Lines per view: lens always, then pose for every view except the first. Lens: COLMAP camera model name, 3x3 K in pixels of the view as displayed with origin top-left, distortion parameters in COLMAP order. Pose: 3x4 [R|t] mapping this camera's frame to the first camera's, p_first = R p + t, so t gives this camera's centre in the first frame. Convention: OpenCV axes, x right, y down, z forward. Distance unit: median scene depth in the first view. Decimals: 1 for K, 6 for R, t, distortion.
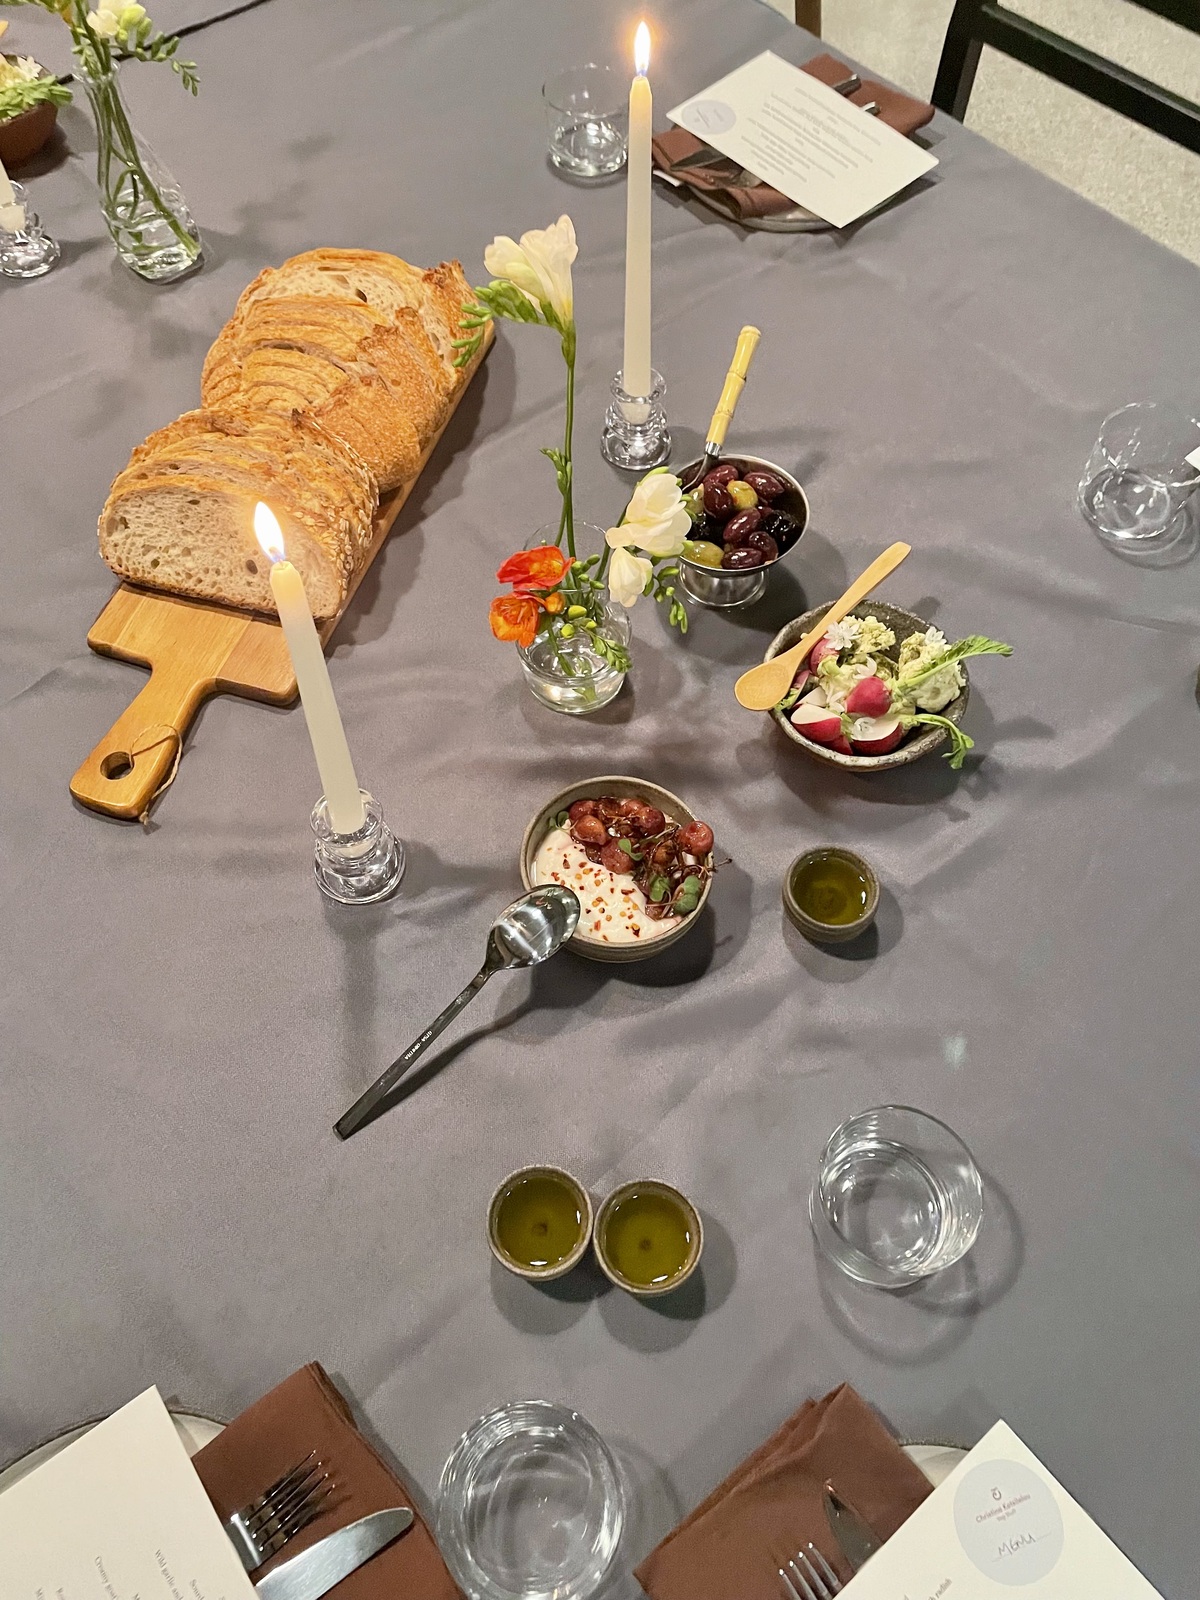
lens RADIAL K [[1204.3, 0, 601.4], [0, 1204.3, 800.2], [0, 0, 1]] dist [0.032178, -0.014842]
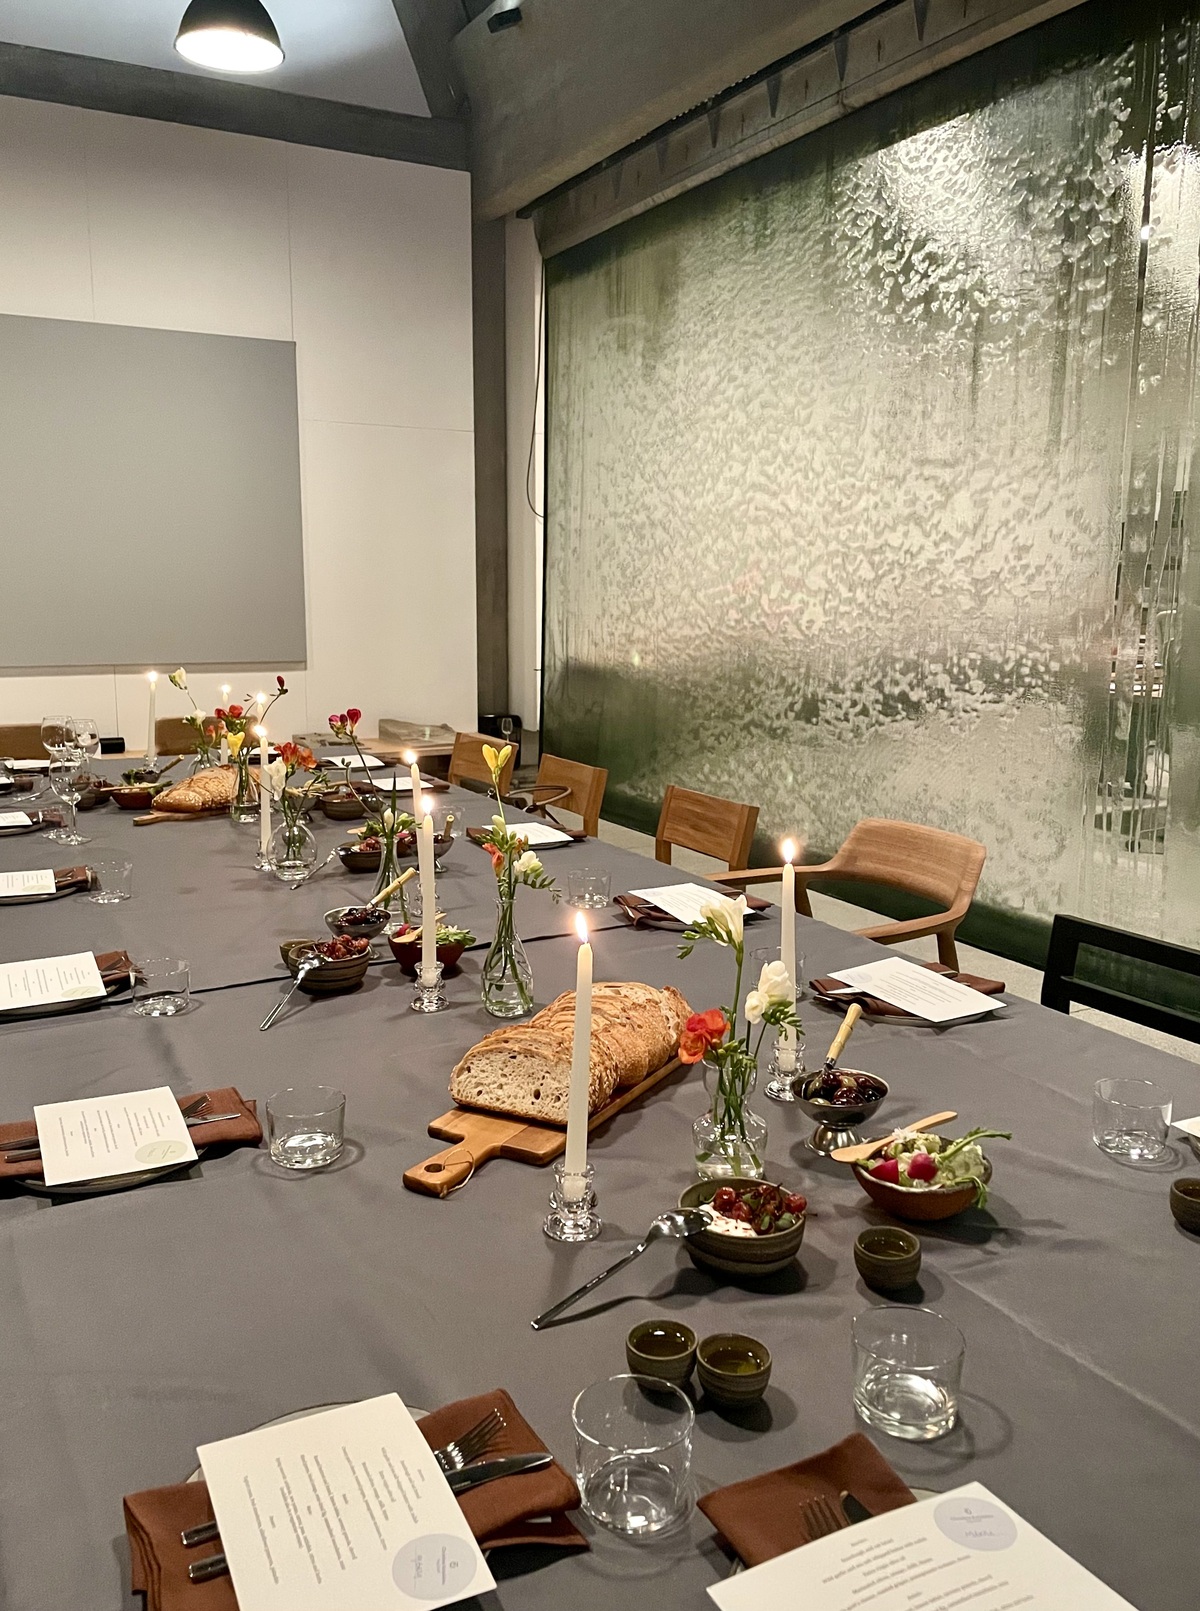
lens RADIAL K [[1212.5, 0, 601.2], [0, 1212.5, 799.2], [0, 0, 1]] dist [0.032178, -0.014842]
pose [[0.979182, 0.028887, -0.200920, 0.110400], [-0.169467, 0.661179, -0.730837, 0.717049], [0.111732, 0.749672, 0.652310, -0.349764]]
